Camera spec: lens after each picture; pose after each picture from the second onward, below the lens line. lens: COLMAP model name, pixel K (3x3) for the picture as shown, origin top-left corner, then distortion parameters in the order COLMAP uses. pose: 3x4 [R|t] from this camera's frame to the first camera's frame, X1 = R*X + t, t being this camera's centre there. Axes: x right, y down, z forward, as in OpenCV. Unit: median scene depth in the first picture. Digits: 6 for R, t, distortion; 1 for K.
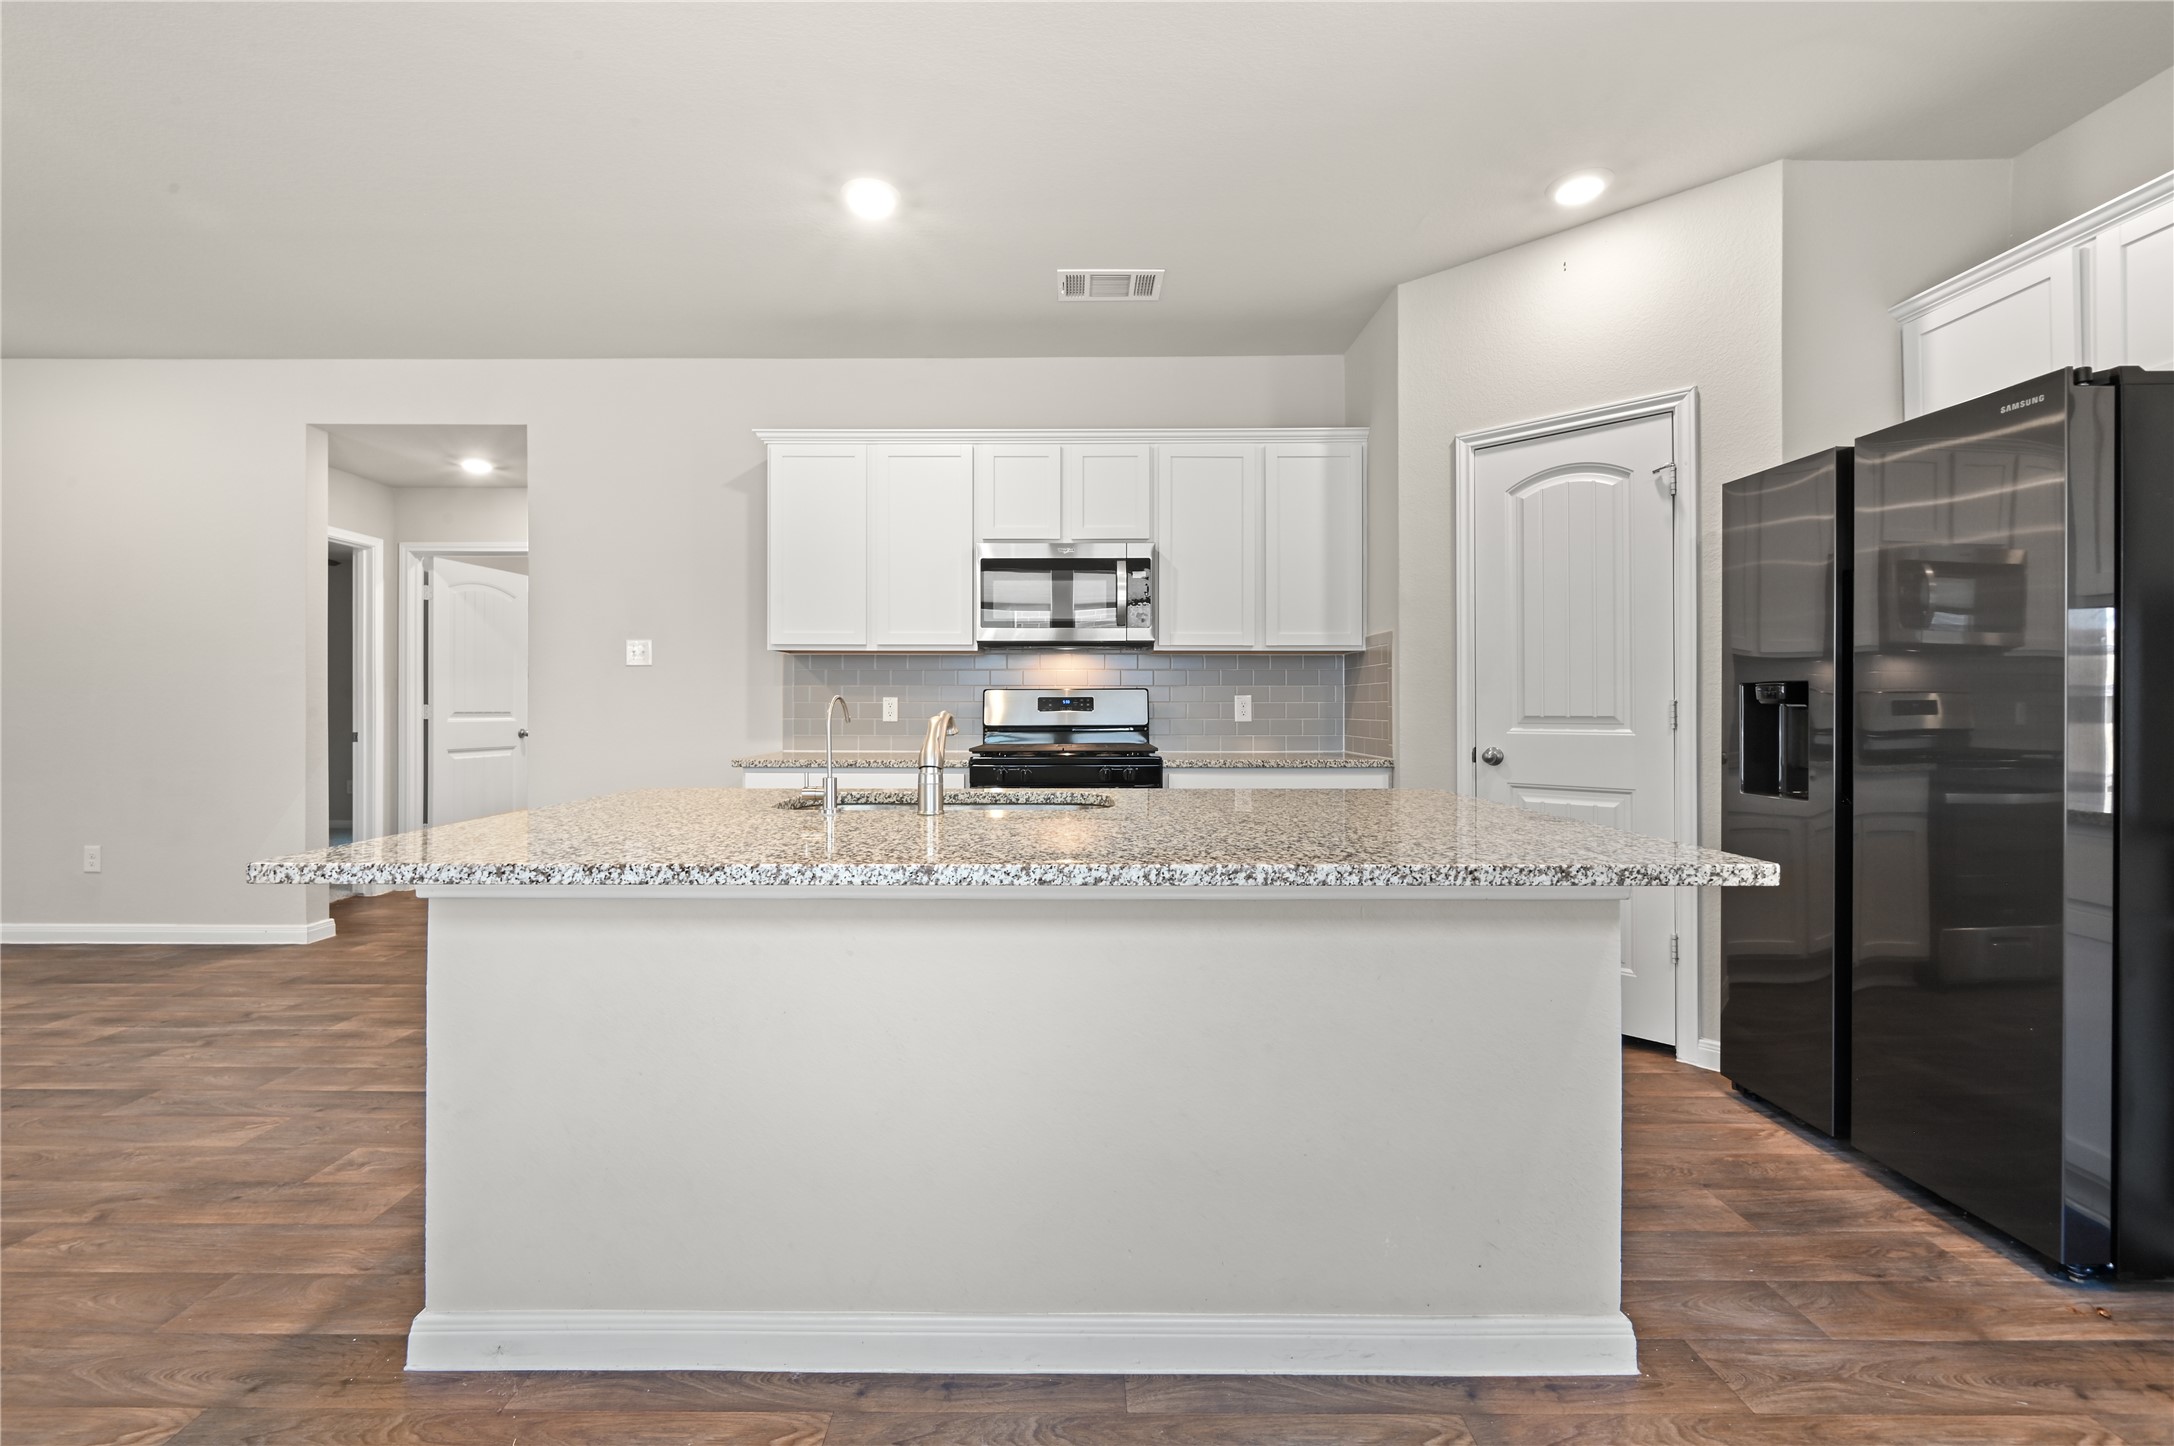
lens RADIAL K [[896.8, 0, 1073.2], [0, 896.8, 700.7], [0, 0, 1]] dist [-0.003303, -0.000339]
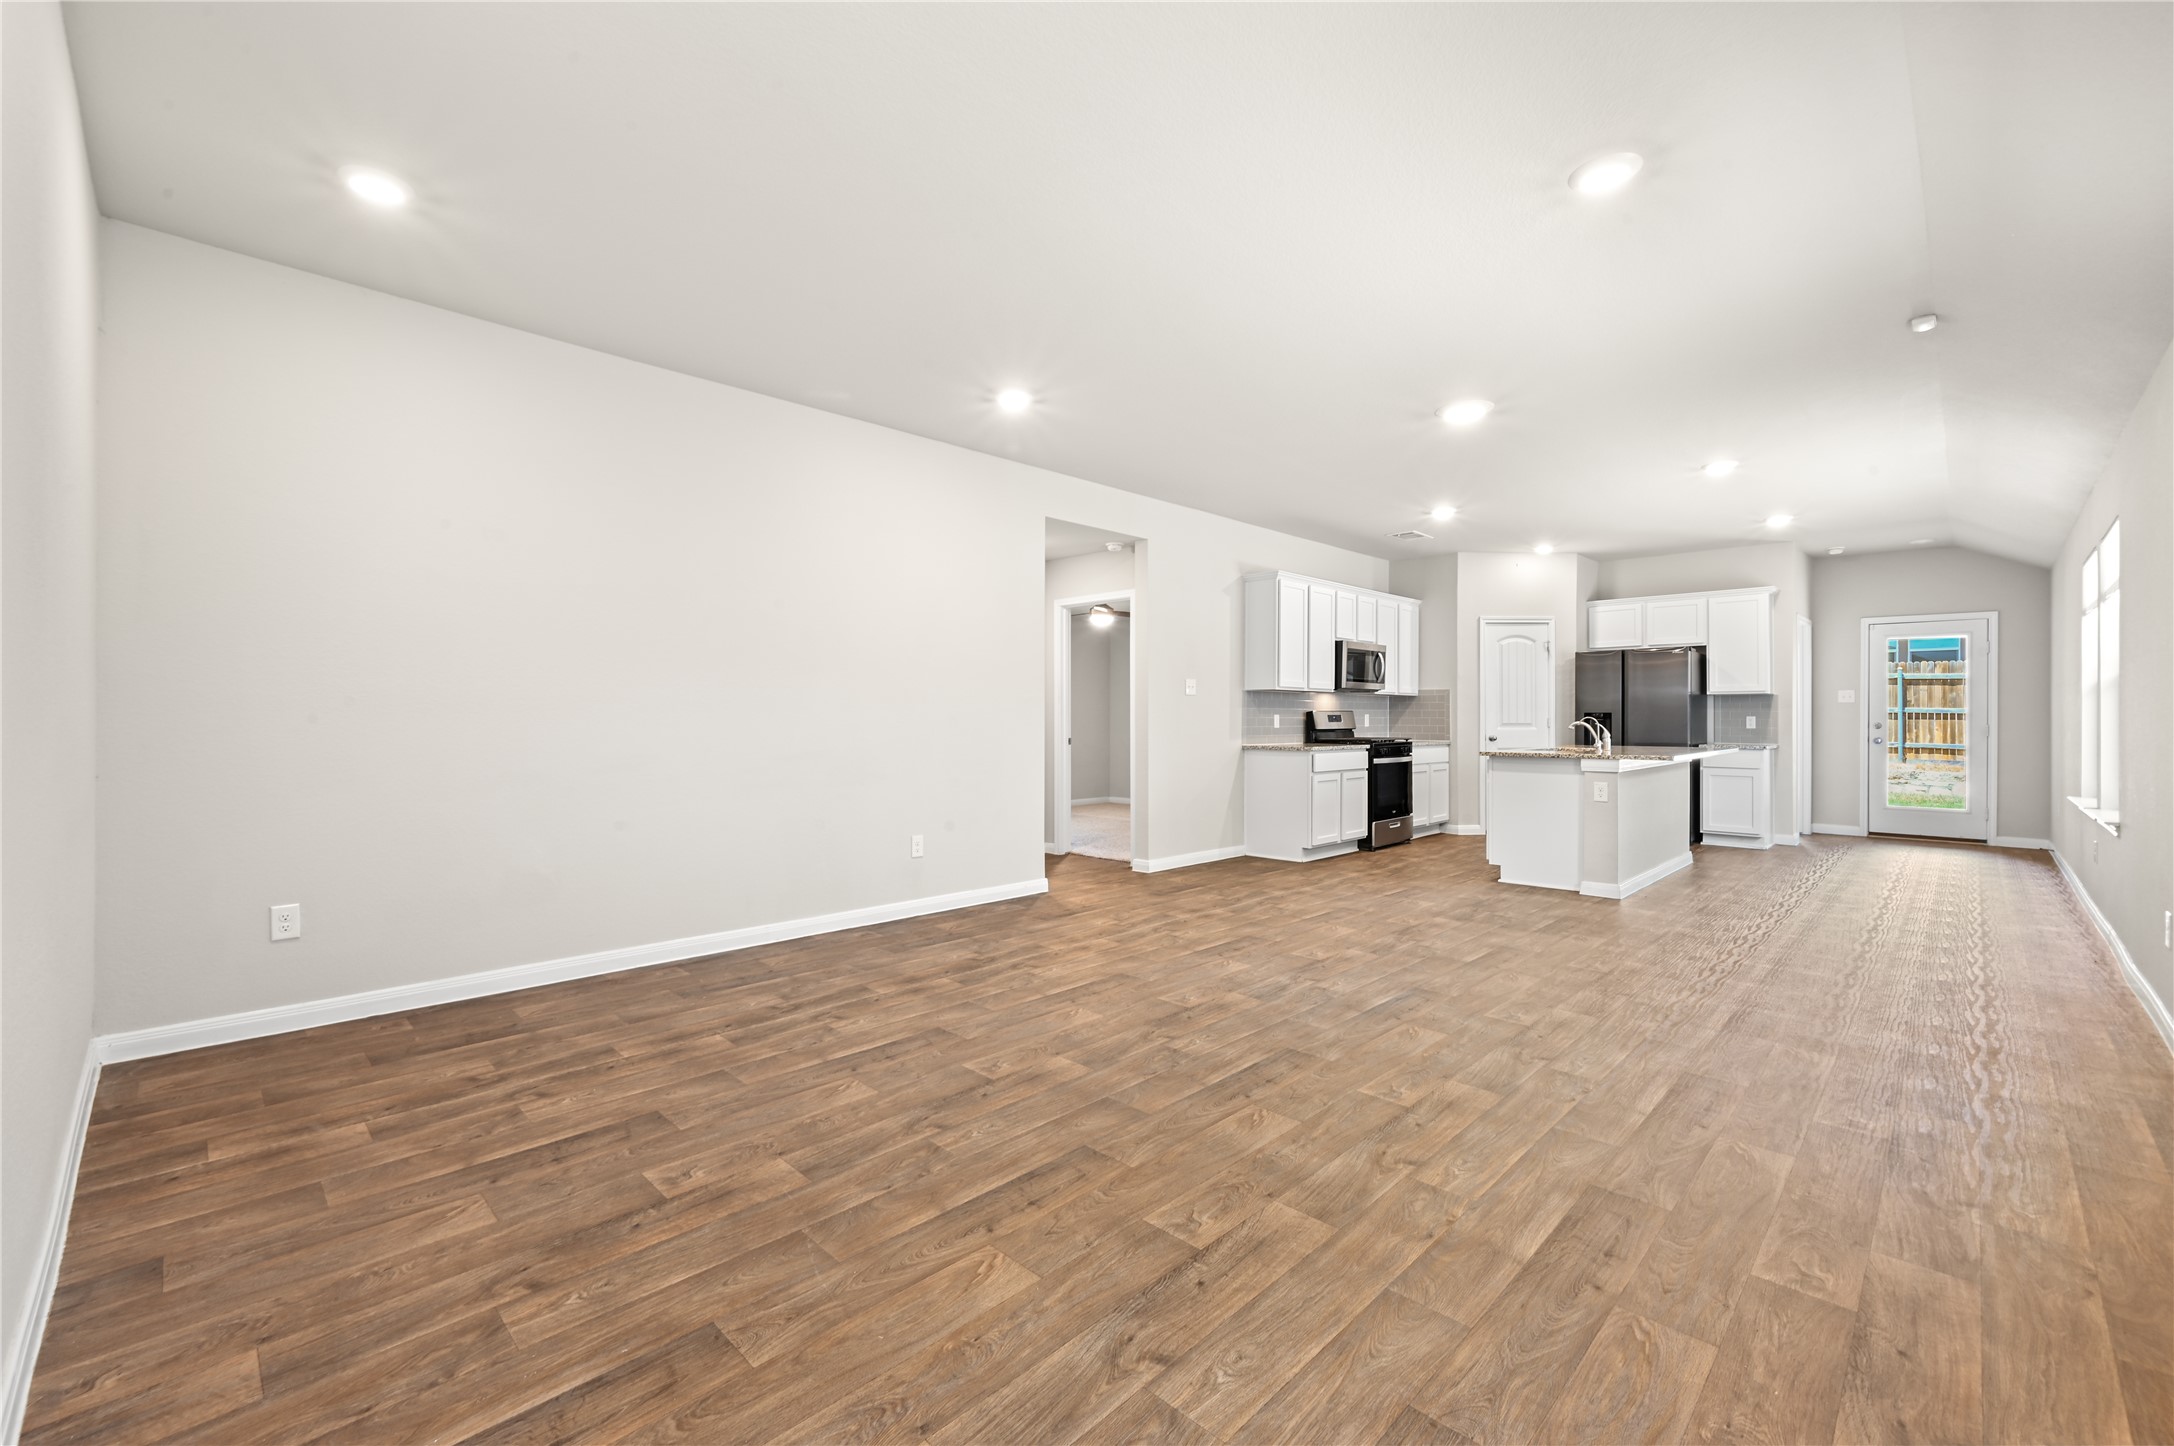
lens RADIAL K [[896.8, 0, 1054.1], [0, 896.8, 765.6], [0, 0, 1]] dist [-0.003303, -0.000339]
pose [[0.712306, -0.037786, 0.700852, -2.148718], [-0.003576, 0.998341, 0.057460, -0.004980], [-0.701860, -0.043435, 0.710989, 0.008116]]
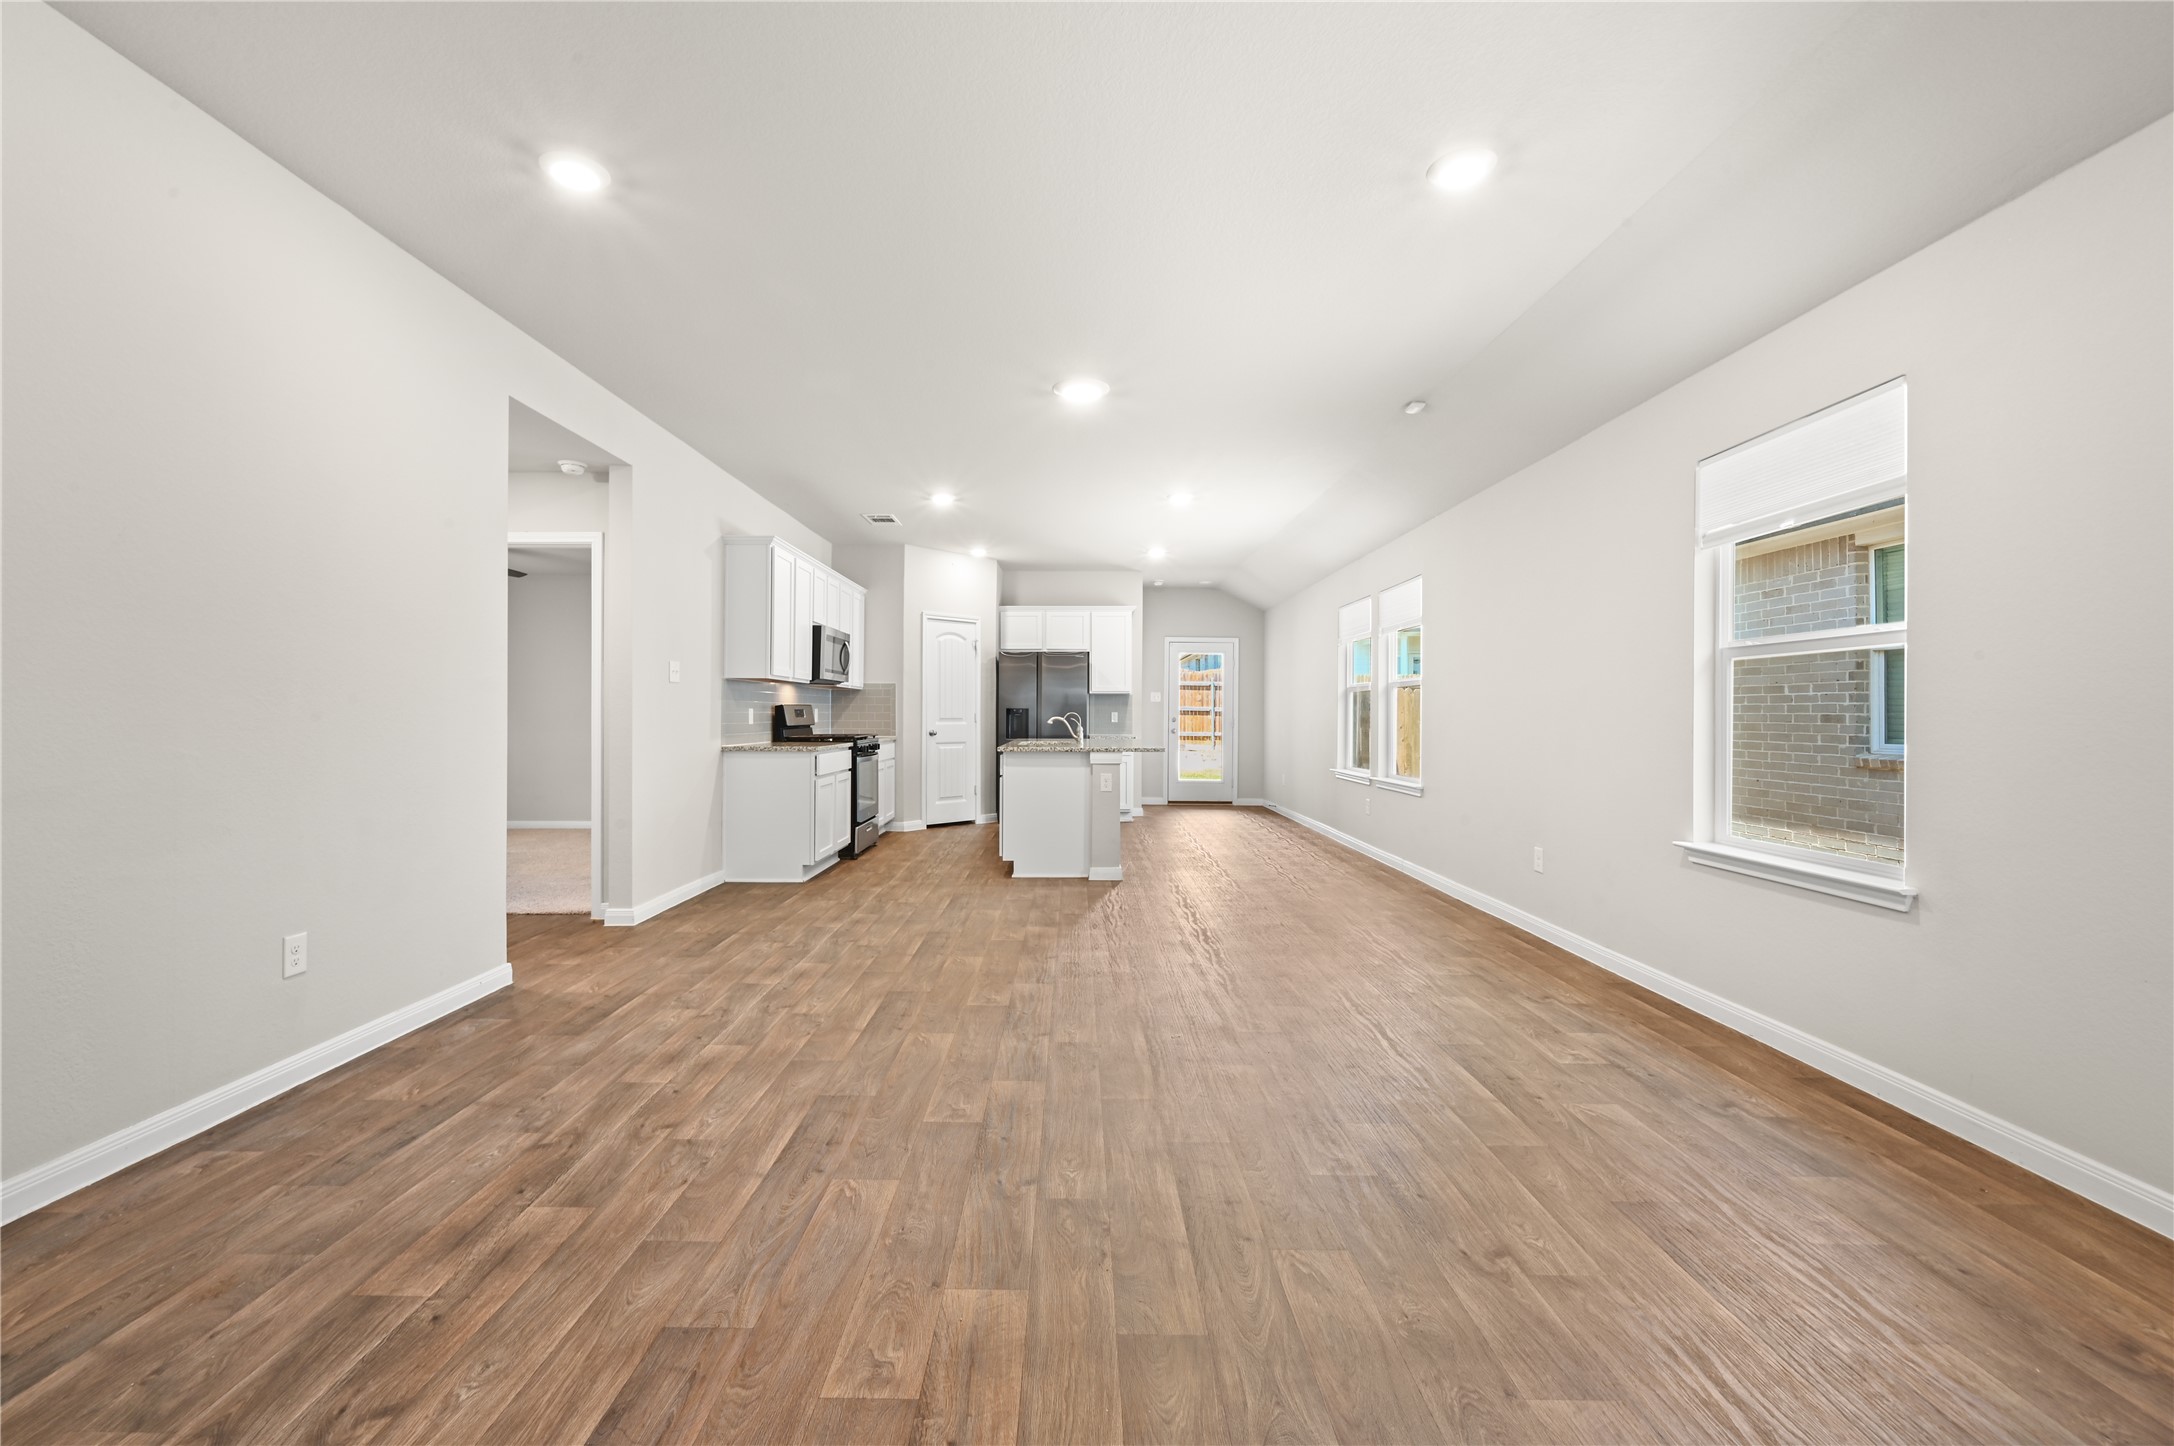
lens RADIAL K [[896.8, 0, 1068.2], [0, 896.8, 730.1], [0, 0, 1]] dist [-0.003303, -0.000339]
pose [[0.004460, -0.018816, 0.999813, -2.051580], [-0.009030, 0.999781, 0.018856, -0.001523], [-0.999949, -0.009112, 0.004290, 0.526503]]
